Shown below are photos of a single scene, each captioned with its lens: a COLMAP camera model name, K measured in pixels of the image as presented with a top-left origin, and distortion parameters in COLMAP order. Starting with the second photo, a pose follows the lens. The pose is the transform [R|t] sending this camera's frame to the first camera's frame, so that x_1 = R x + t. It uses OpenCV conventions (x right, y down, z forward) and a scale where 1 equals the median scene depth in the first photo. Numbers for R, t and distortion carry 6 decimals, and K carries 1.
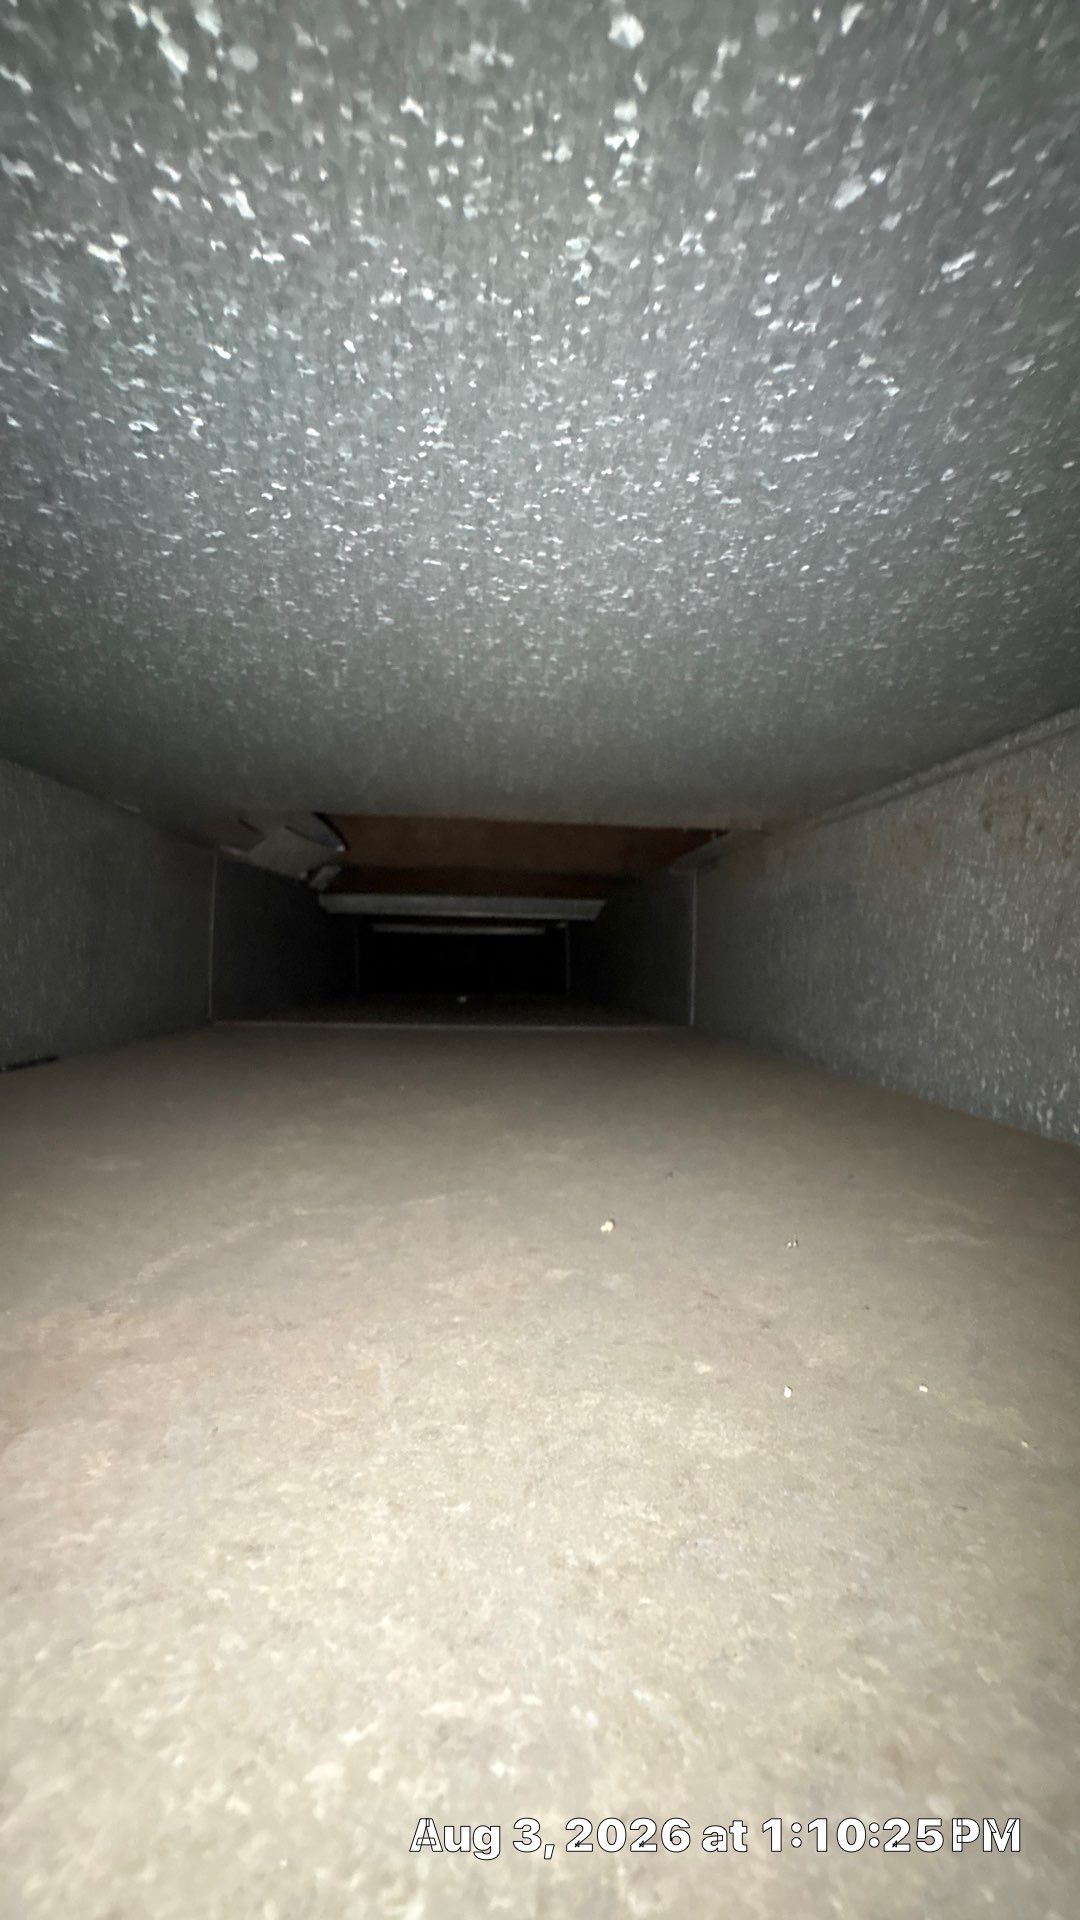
lens RADIAL K [[772.0, 0, 534.9], [0, 772.0, 1034.6], [0, 0, 1]] dist [-0.001530, -0.000742]
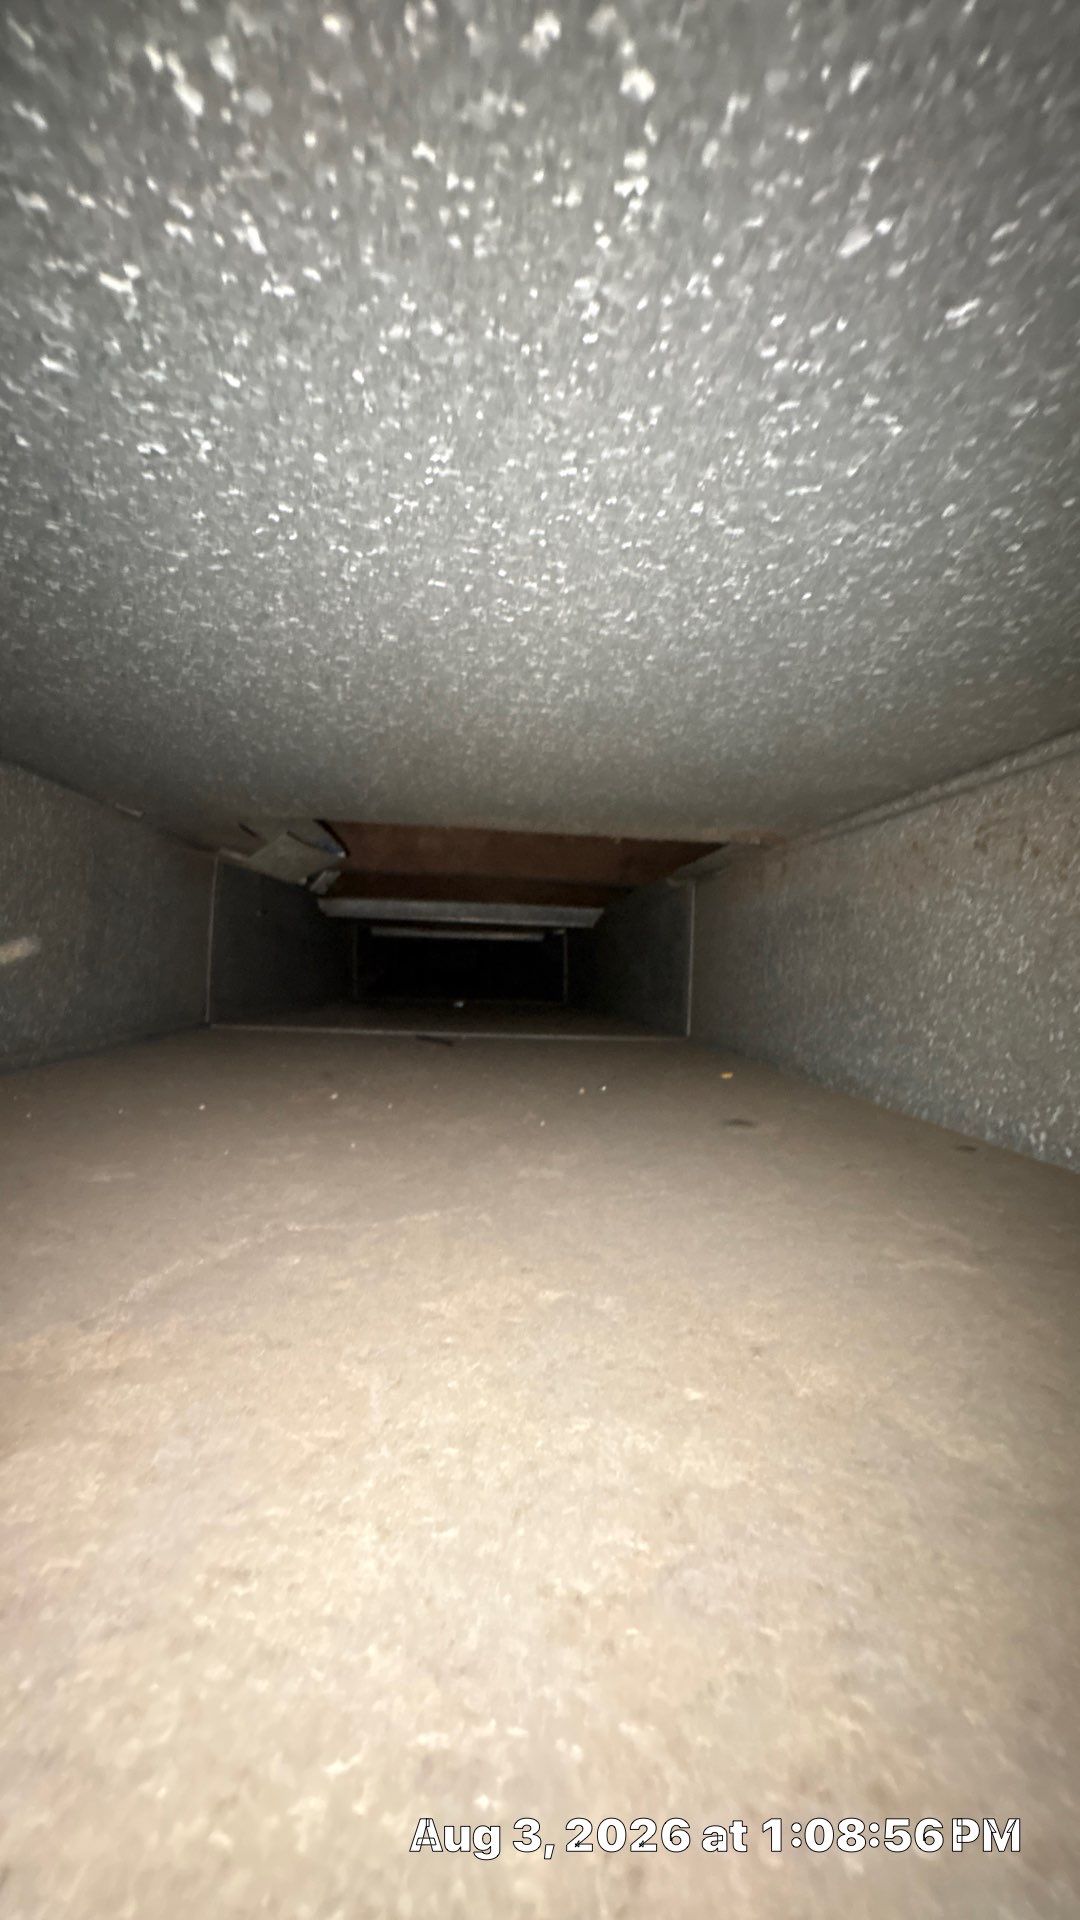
lens RADIAL K [[772.0, 0, 535.9], [0, 772.0, 925.2], [0, 0, 1]] dist [-0.001530, -0.000742]
pose [[0.999862, 0.016285, 0.003291, -0.000023], [-0.016260, 0.999840, -0.007434, -0.168823], [-0.003412, 0.007379, 0.999967, -0.003913]]
